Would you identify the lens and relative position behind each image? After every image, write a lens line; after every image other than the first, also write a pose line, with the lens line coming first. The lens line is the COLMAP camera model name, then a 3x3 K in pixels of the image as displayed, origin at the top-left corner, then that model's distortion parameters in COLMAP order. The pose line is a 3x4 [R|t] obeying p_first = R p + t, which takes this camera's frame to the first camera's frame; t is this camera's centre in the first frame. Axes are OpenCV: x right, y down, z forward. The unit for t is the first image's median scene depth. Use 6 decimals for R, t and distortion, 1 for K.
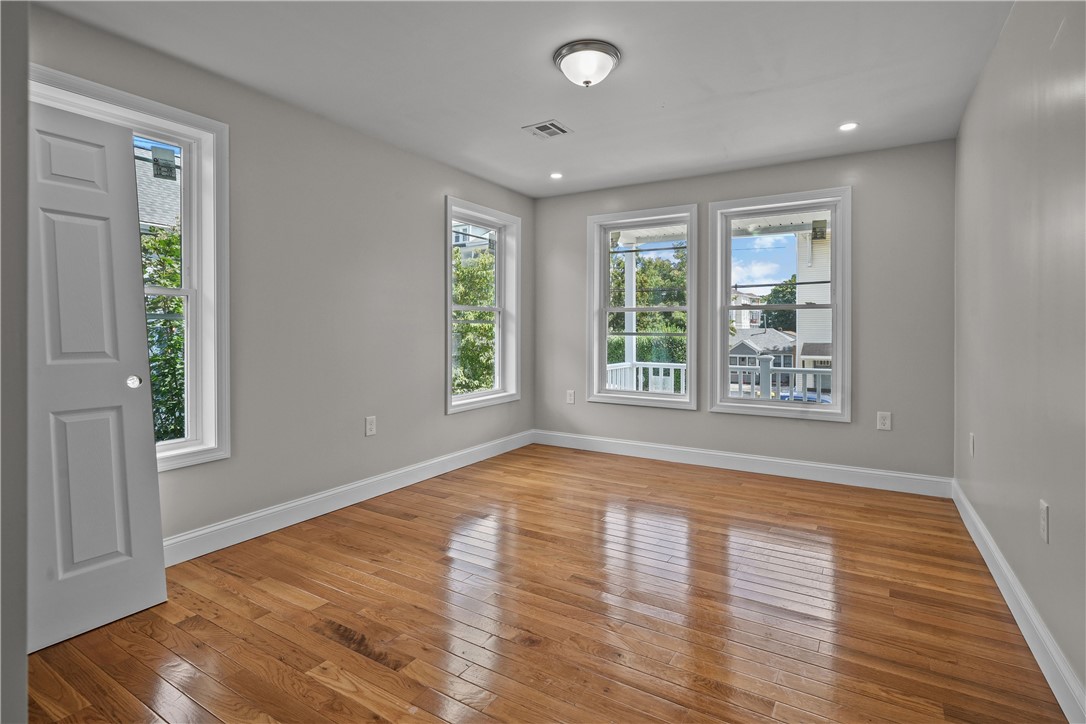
lens RADIAL K [[534.0, 0, 543.7], [0, 534.0, 336.8], [0, 0, 1]] dist [0.000642, 0.001602]
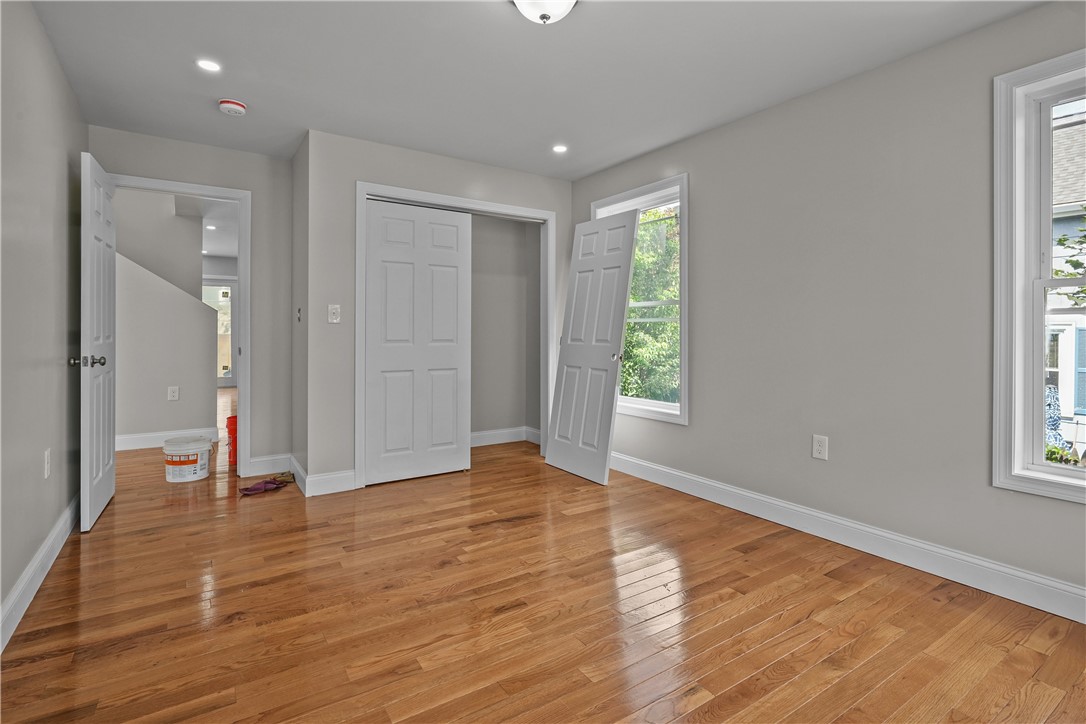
lens RADIAL K [[518.7, 0, 538.1], [0, 518.7, 327.0], [0, 0, 1]] dist [-0.037114, 0.000642]
pose [[-0.423148, -0.000839, -0.906060, 0.942186], [-0.014440, 0.999879, 0.005818, -0.024186], [0.905945, 0.015545, -0.423109, 1.578040]]
